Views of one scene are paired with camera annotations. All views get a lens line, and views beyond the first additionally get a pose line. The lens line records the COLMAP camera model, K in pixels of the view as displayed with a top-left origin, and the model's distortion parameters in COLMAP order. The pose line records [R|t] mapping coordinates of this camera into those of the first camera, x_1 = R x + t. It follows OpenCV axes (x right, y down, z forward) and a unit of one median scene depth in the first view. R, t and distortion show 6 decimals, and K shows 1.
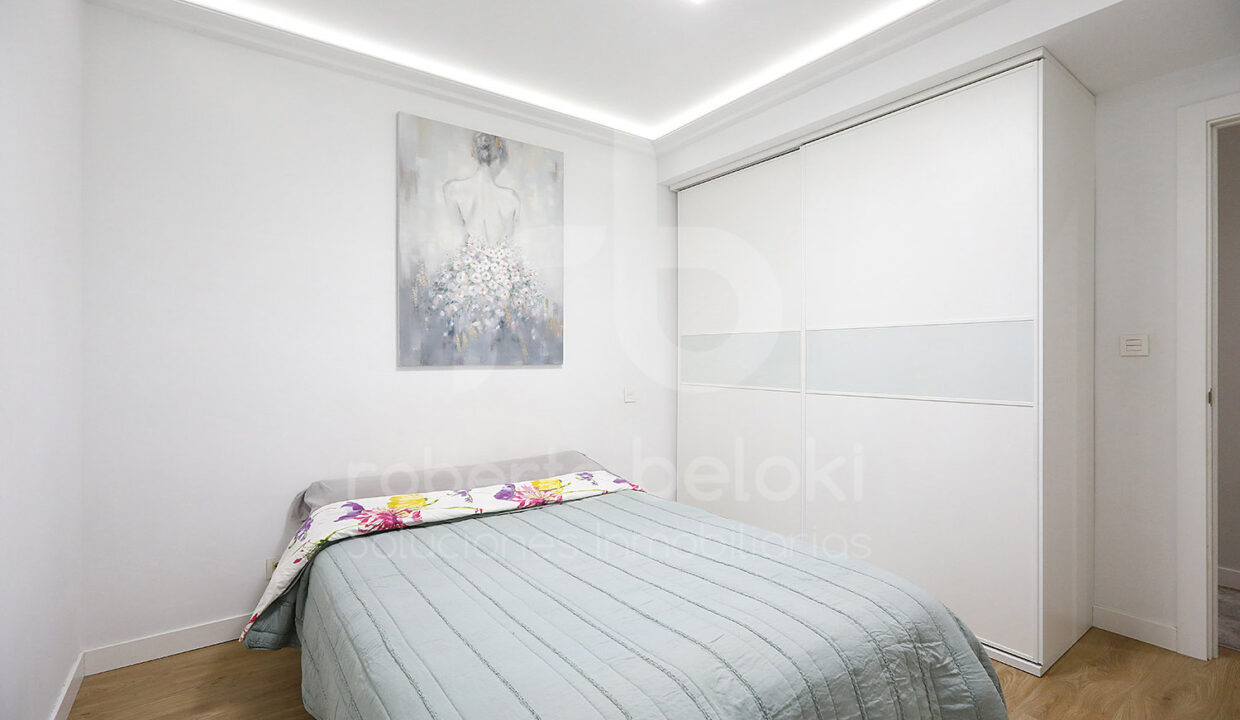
lens RADIAL K [[551.9, 0, 614.9], [0, 551.9, 360.5], [0, 0, 1]] dist [-0.002715, 0.003134]
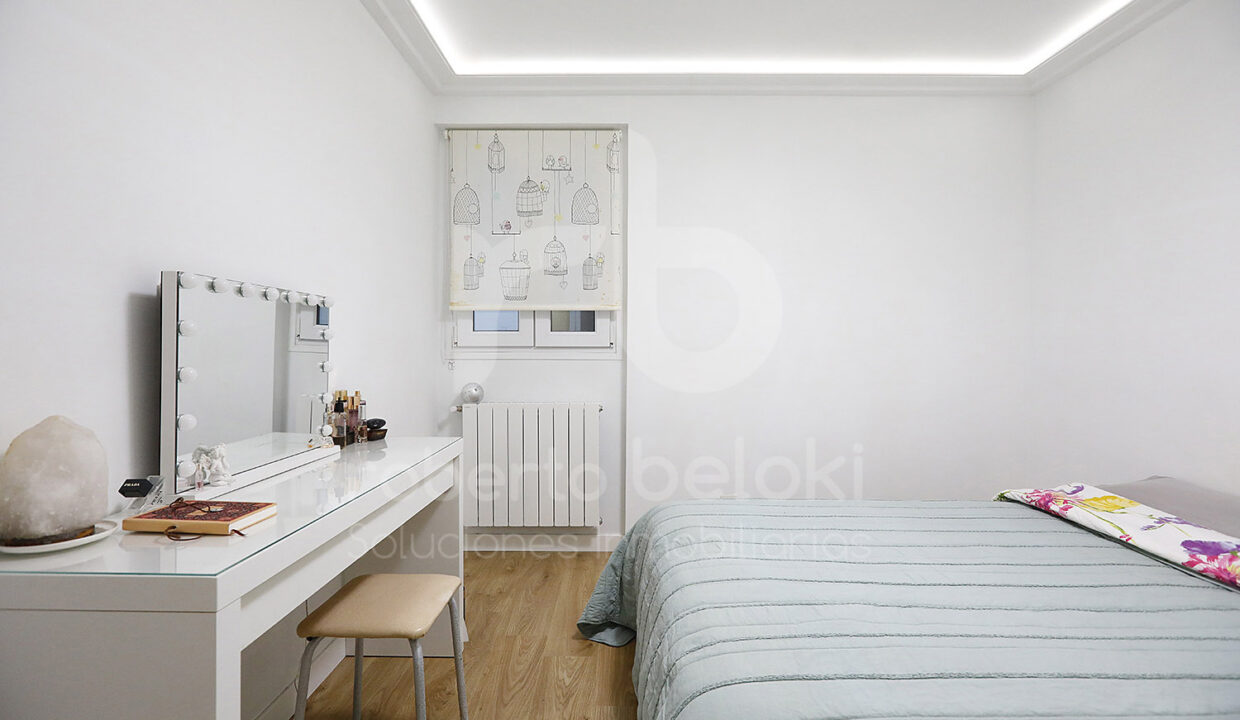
lens RADIAL K [[551.9, 0, 616.2], [0, 551.9, 353.3], [0, 0, 1]] dist [-0.002715, 0.003134]
pose [[-0.587206, 0.010799, -0.809366, 0.599108], [-0.002541, 0.999881, 0.015185, 0.004936], [0.809434, 0.010973, -0.587109, 0.667248]]
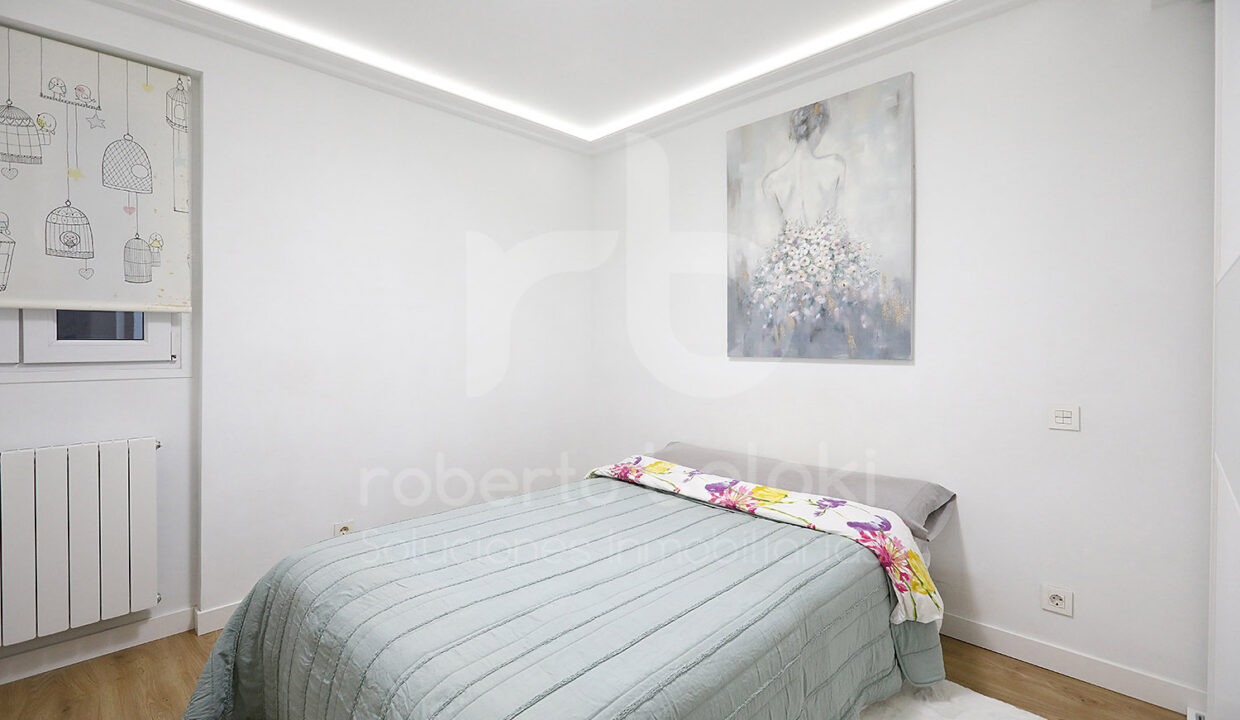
lens RADIAL K [[551.9, 0, 607.6], [0, 551.9, 344.6], [0, 0, 1]] dist [-0.002715, 0.003134]
pose [[0.150074, 0.006424, -0.988654, 0.625533], [0.000288, 0.999979, 0.006541, -0.020068], [0.988675, -0.001266, 0.150068, 0.532921]]
